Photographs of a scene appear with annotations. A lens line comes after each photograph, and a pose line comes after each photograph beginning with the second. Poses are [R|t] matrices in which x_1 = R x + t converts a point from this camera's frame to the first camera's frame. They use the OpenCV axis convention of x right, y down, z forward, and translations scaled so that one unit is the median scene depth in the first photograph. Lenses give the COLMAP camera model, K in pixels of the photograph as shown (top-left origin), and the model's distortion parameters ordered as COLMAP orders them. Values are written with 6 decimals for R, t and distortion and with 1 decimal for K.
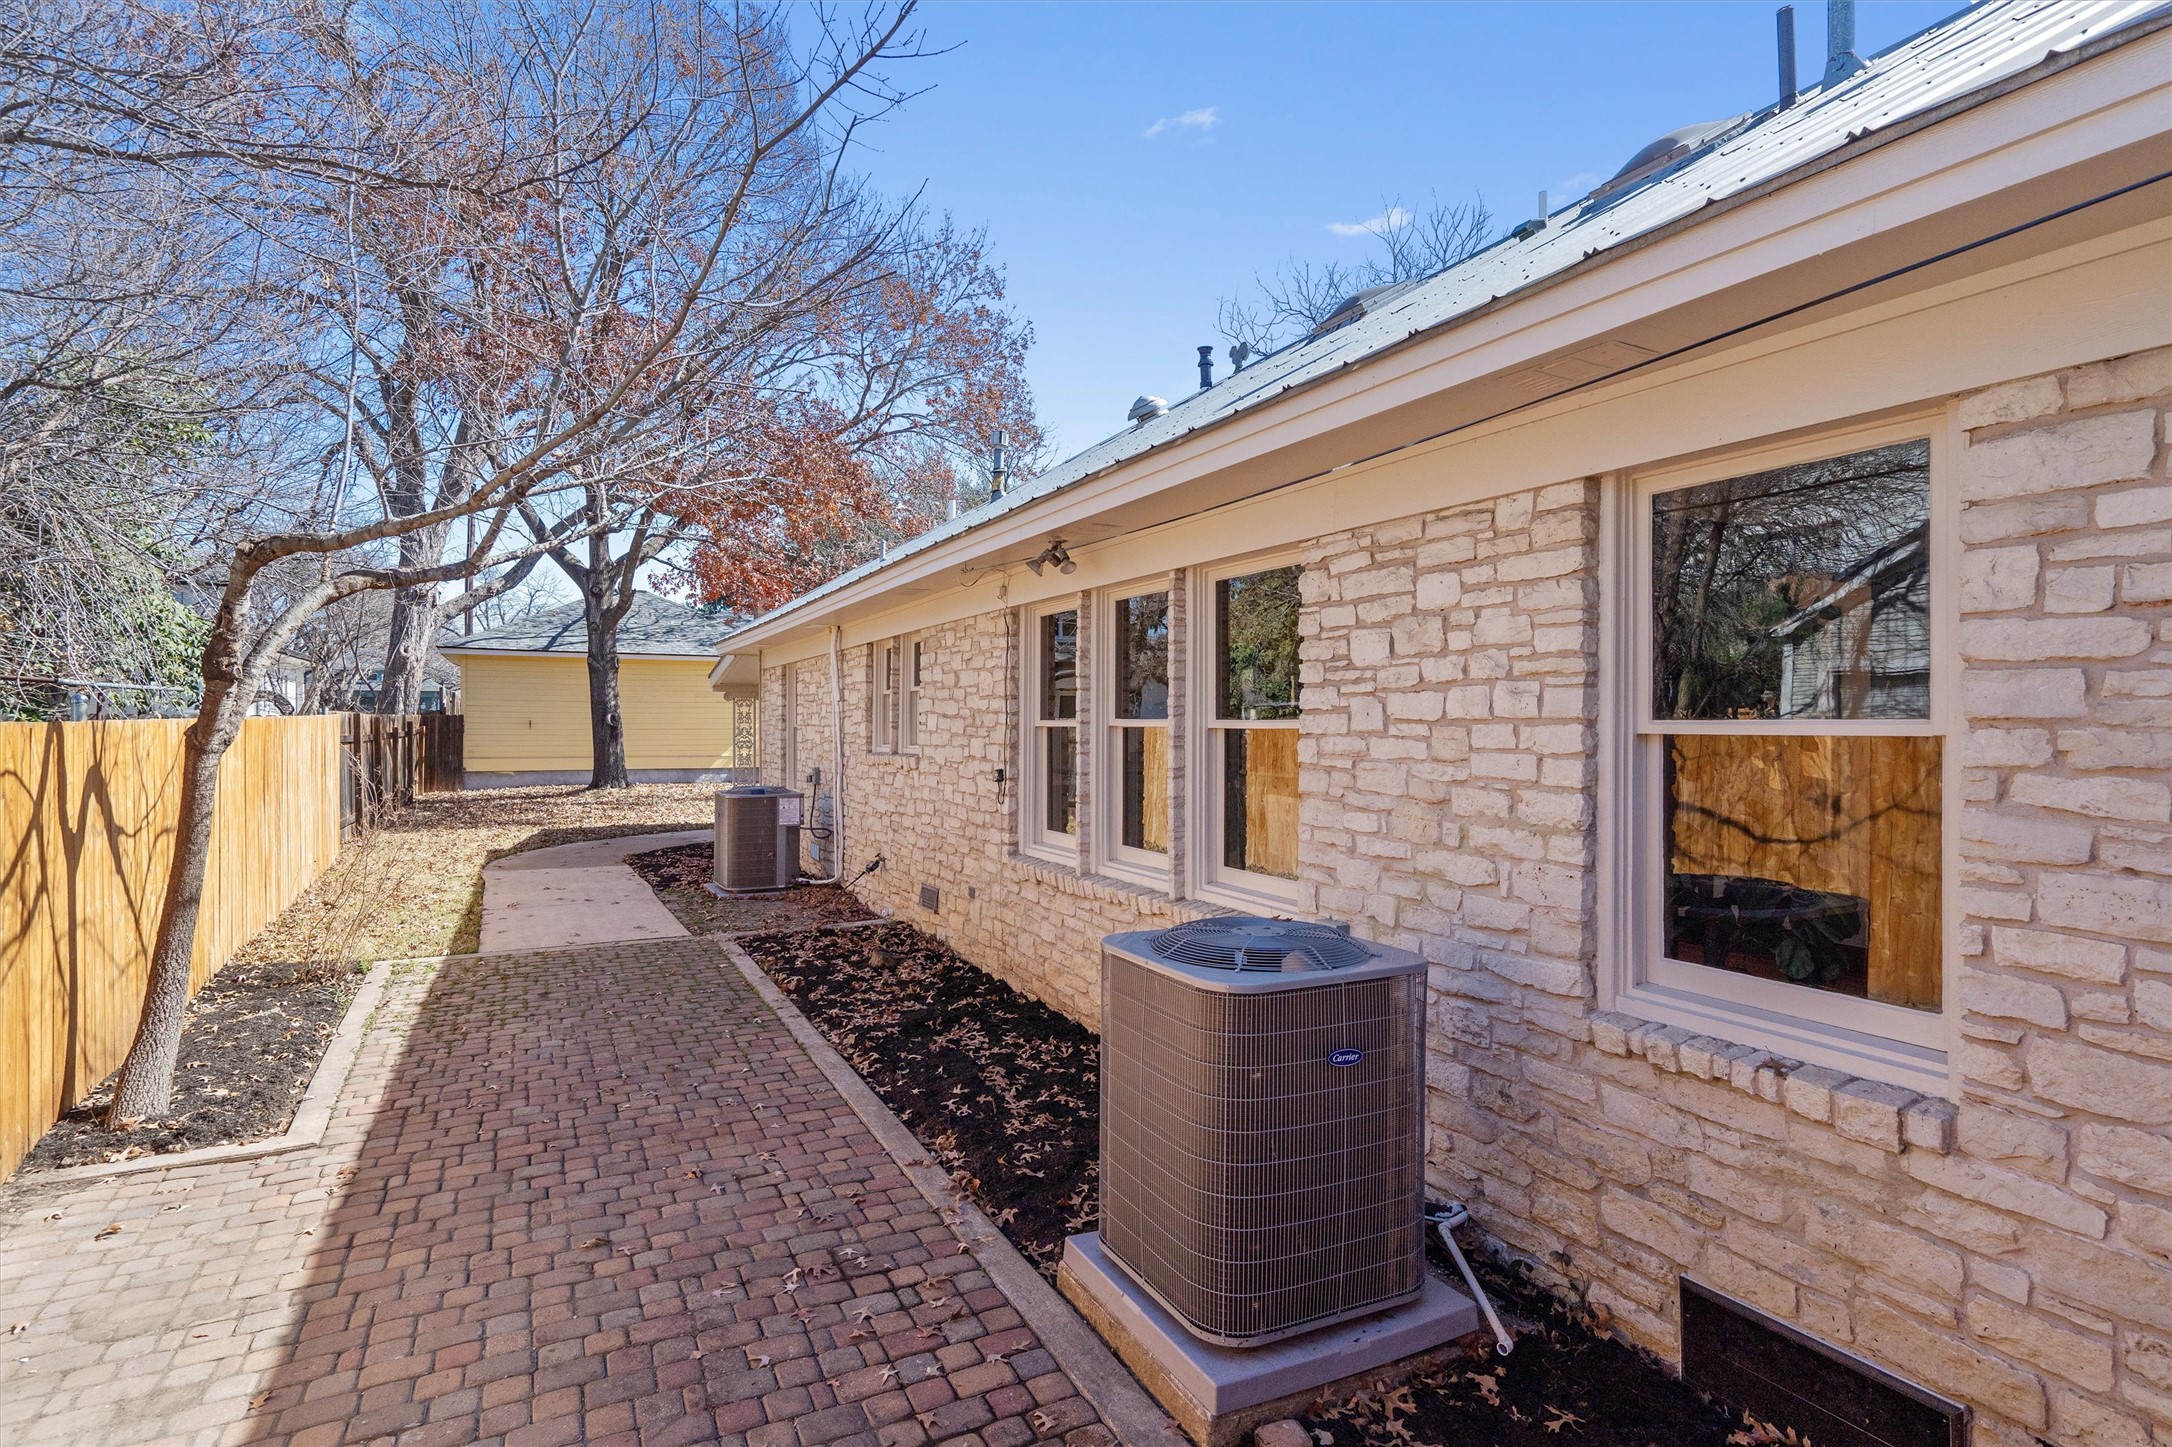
lens RADIAL K [[1014.6, 0, 1089.0], [0, 1014.6, 724.6], [0, 0, 1]] dist [-0.002786, 0.006191]
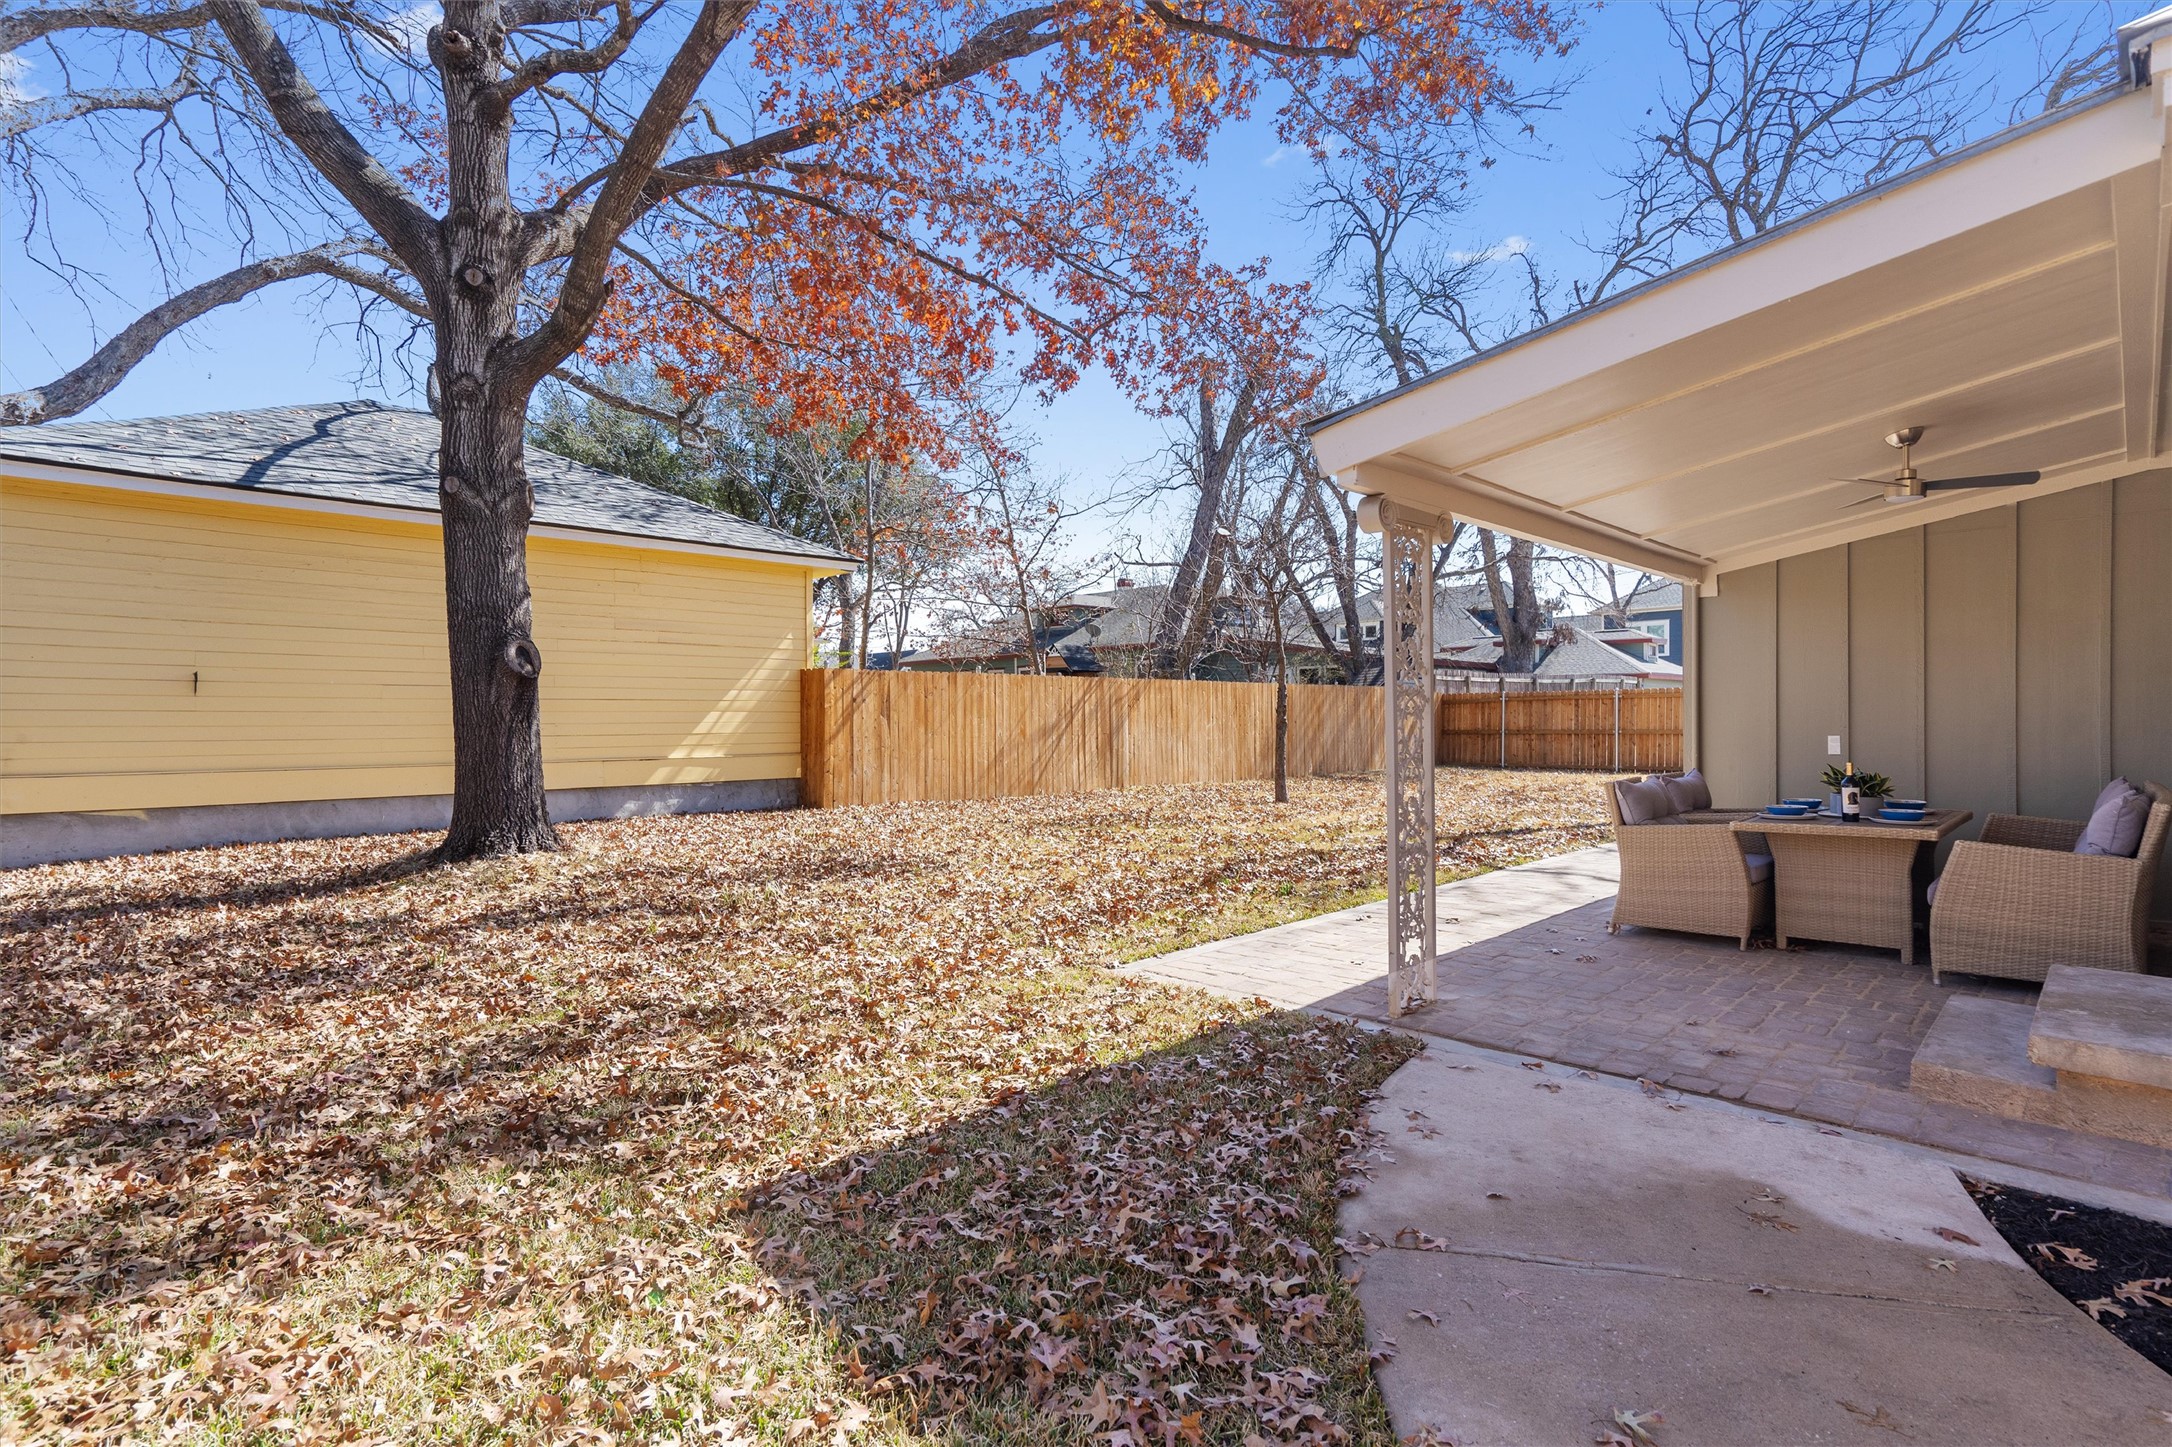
lens RADIAL K [[1014.6, 0, 1089.0], [0, 1014.6, 724.6], [0, 0, 1]] dist [-0.002786, 0.006191]
pose [[0.954746, -0.007415, 0.297332, -0.383861], [0.008449, 0.999962, -0.002194, 0.021083], [-0.297304, 0.004607, 0.954772, 0.599583]]
